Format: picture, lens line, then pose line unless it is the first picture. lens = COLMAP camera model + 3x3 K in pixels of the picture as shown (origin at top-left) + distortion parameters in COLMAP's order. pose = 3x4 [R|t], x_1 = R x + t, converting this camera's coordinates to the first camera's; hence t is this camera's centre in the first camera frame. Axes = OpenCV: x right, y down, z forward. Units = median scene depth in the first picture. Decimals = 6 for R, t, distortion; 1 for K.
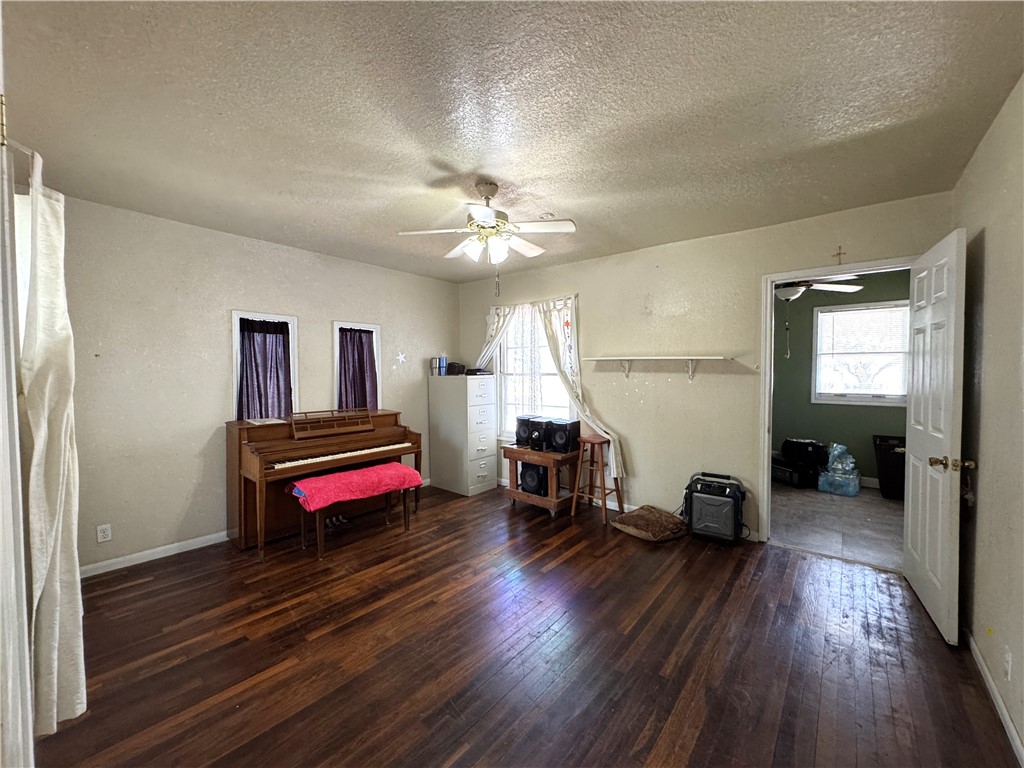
lens RADIAL K [[409.0, 0, 513.2], [0, 409.0, 382.9], [0, 0, 1]] dist [-0.004366, 0.000575]
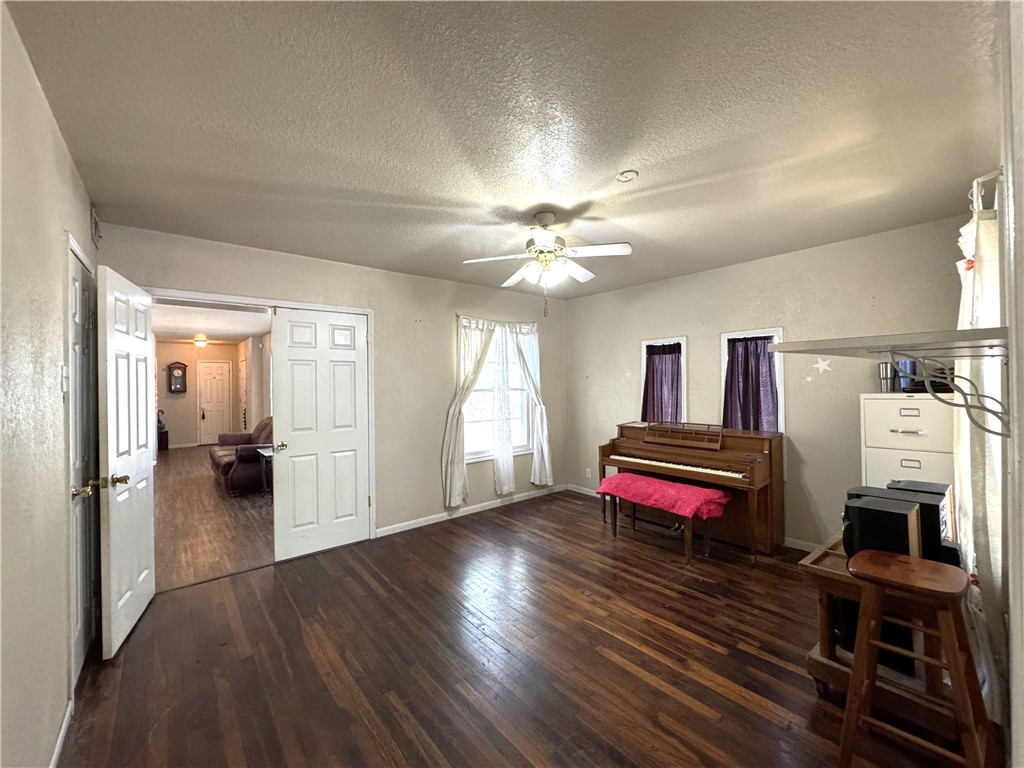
lens RADIAL K [[409.0, 0, 510.2], [0, 409.0, 384.3], [0, 0, 1]] dist [-0.004366, 0.000575]
pose [[-0.188971, 0.004242, -0.981974, 0.729541], [-0.014324, 0.999872, 0.007076, -0.035603], [0.981878, 0.015403, -0.188886, 0.823456]]
